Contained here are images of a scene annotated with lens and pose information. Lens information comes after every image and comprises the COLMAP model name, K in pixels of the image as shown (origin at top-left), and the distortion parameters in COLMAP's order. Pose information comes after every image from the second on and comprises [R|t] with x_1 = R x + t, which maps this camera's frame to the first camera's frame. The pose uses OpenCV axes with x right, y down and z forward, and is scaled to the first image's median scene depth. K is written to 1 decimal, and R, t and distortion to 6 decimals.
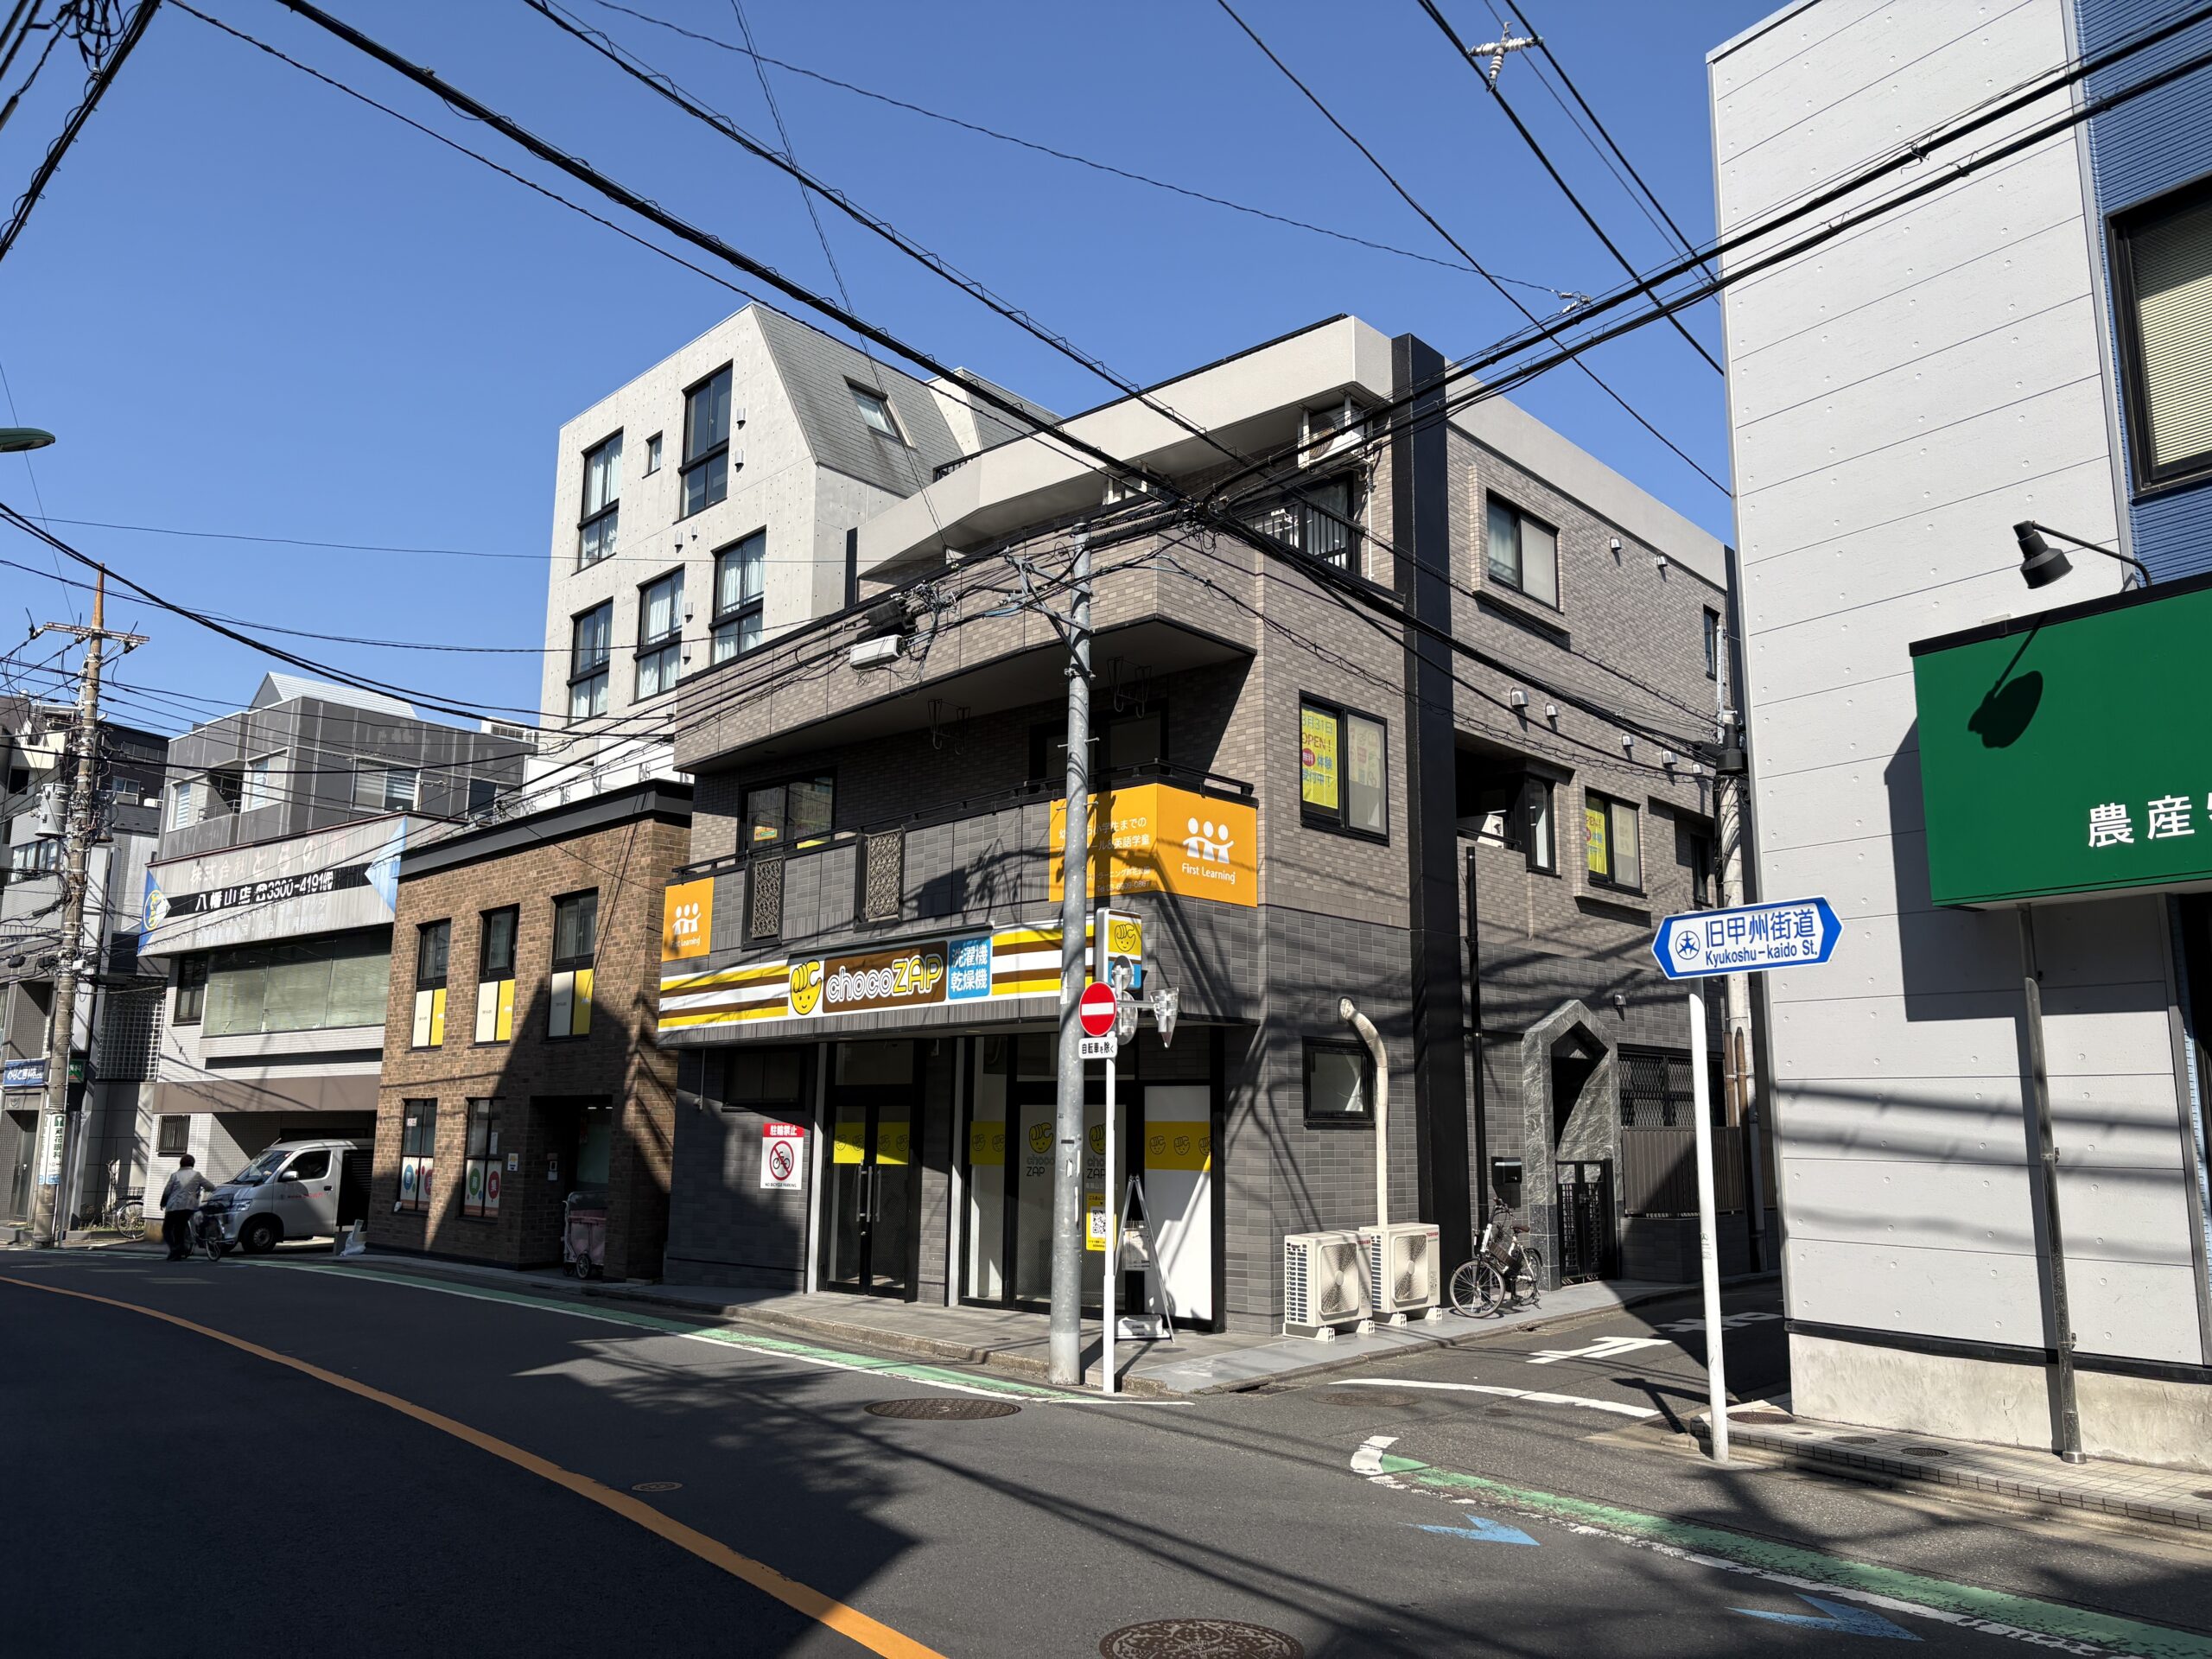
lens RADIAL K [[1629.7, 0, 1106.0], [0, 1629.7, 829.5], [0, 0, 1]] dist [0.099394, -0.000571]
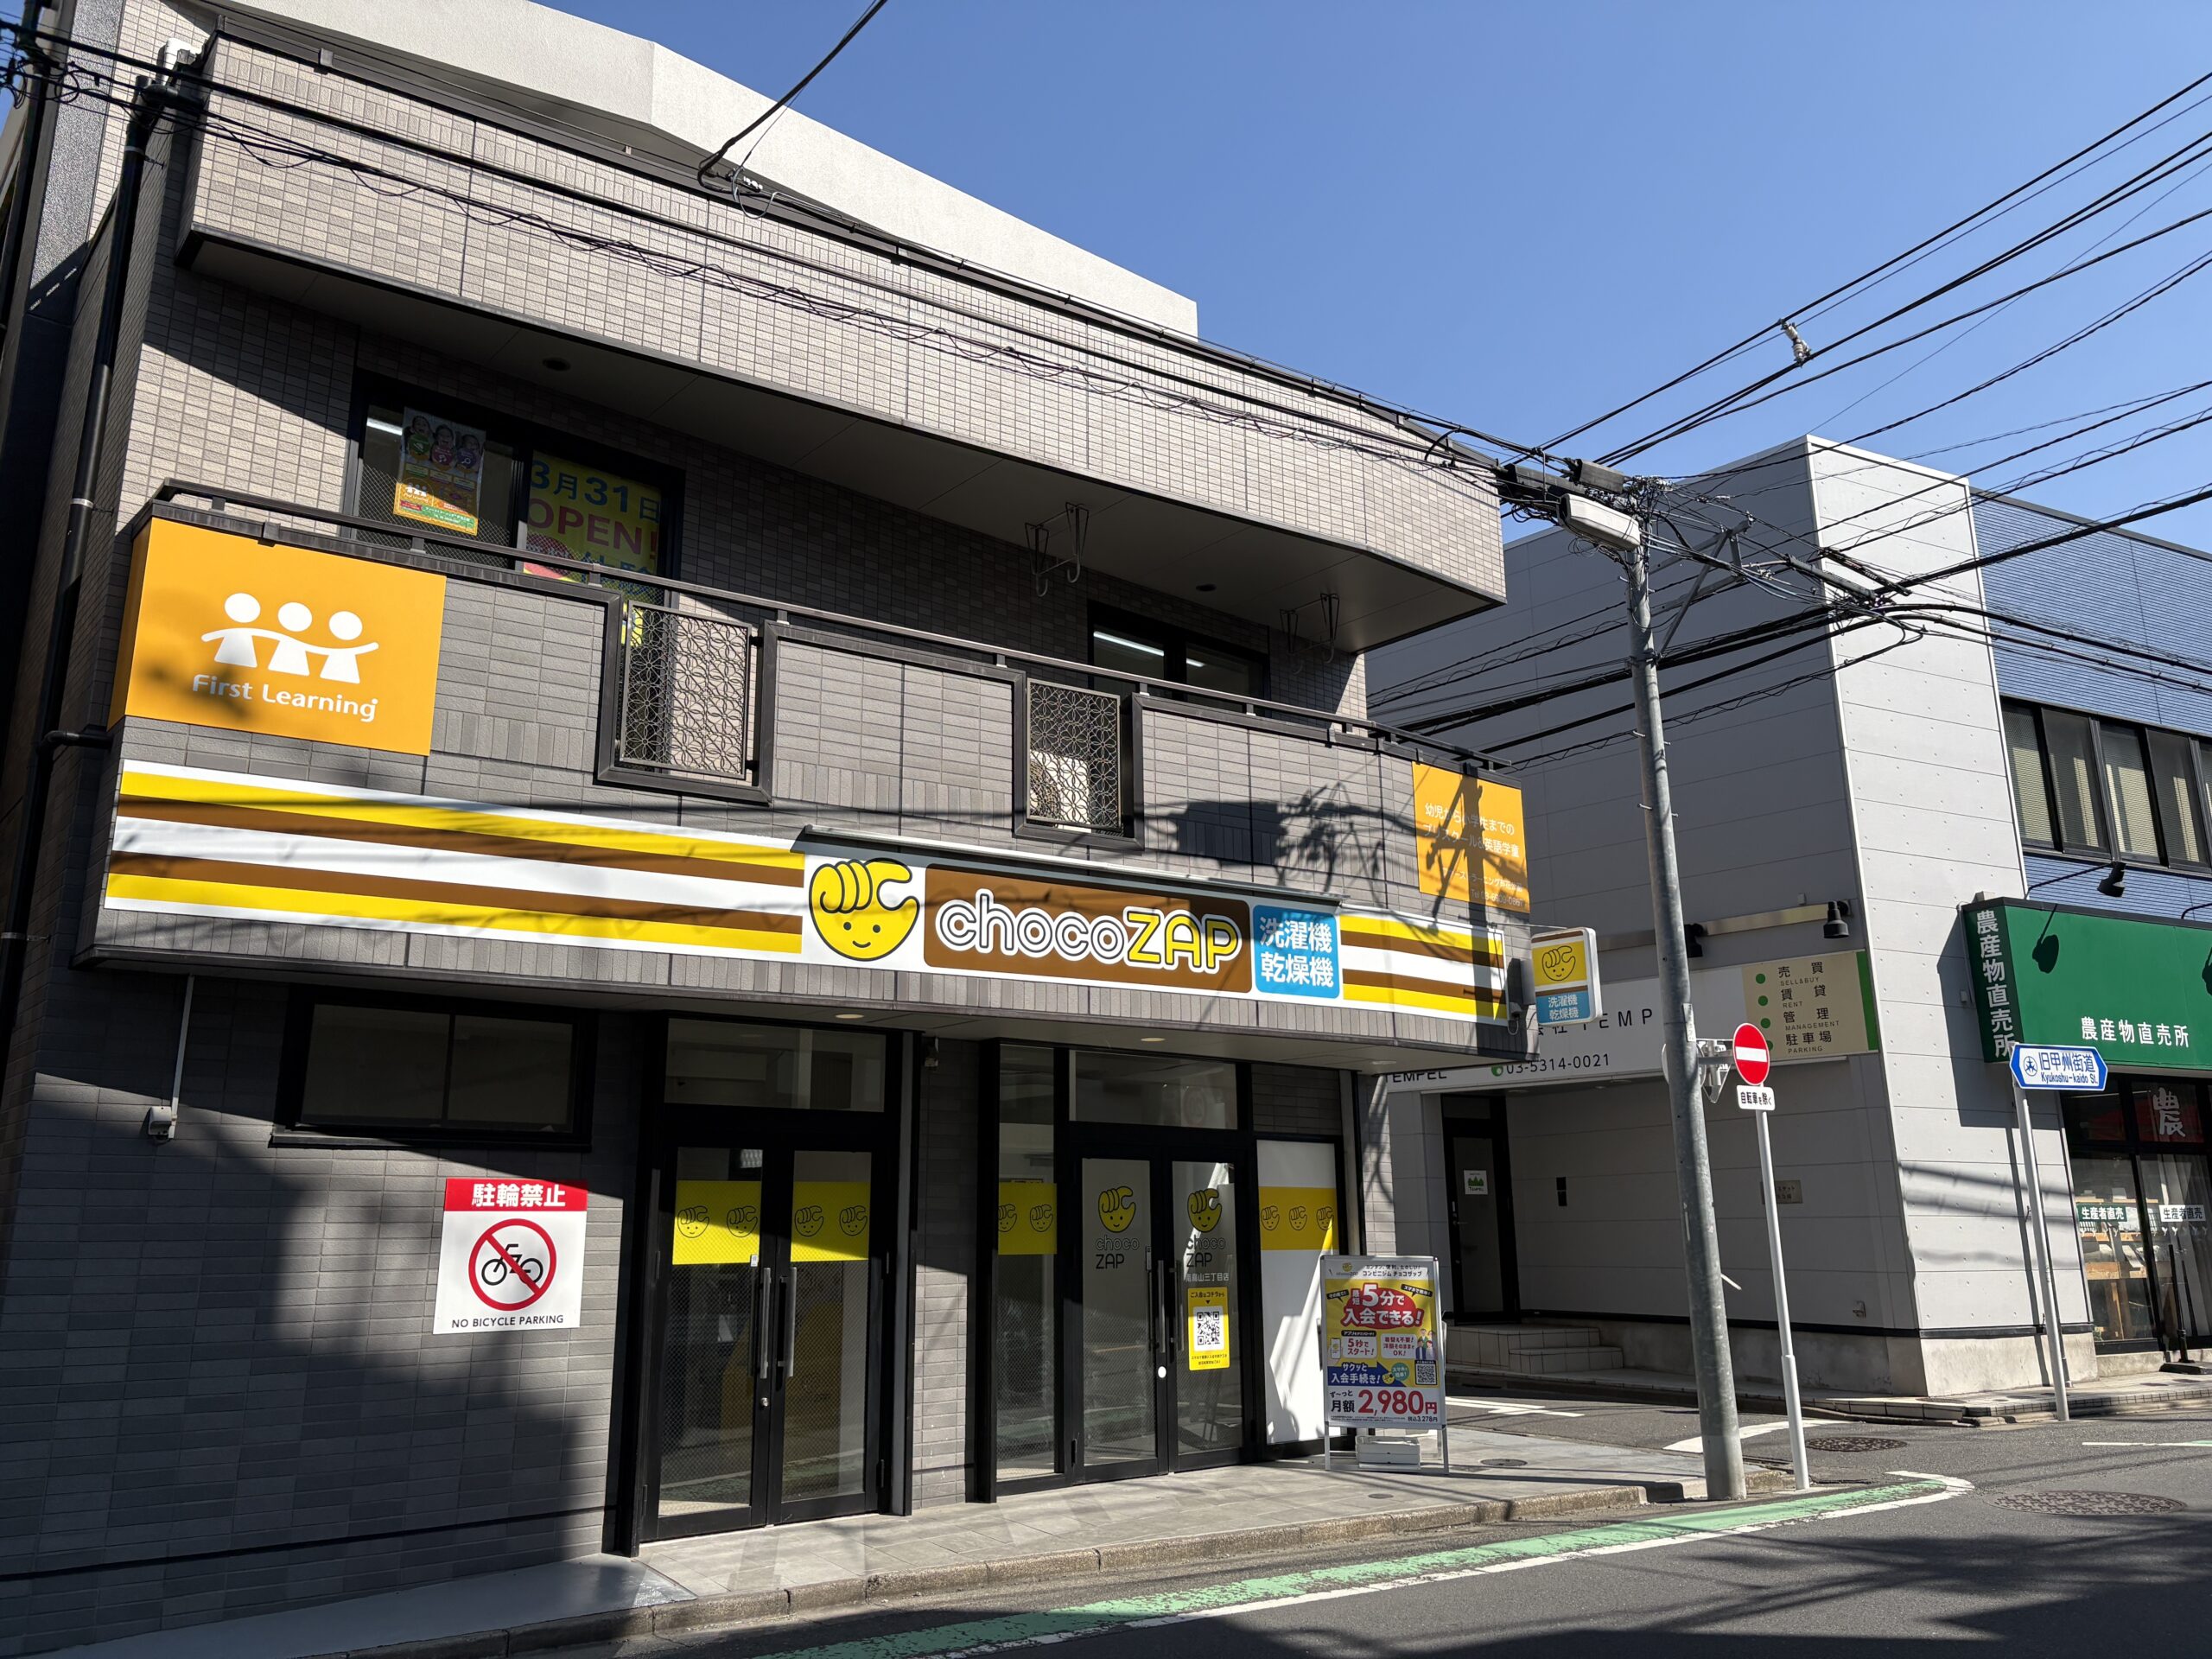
lens RADIAL K [[1665.1, 0, 1106.0], [0, 1665.1, 829.5], [0, 0, 1]] dist [0.058138, -0.002836]
pose [[0.149920, 0.231778, 0.961147, -0.766367], [-0.164114, 0.964481, -0.206983, 0.190290], [-0.974982, -0.126706, 0.182633, 0.946634]]
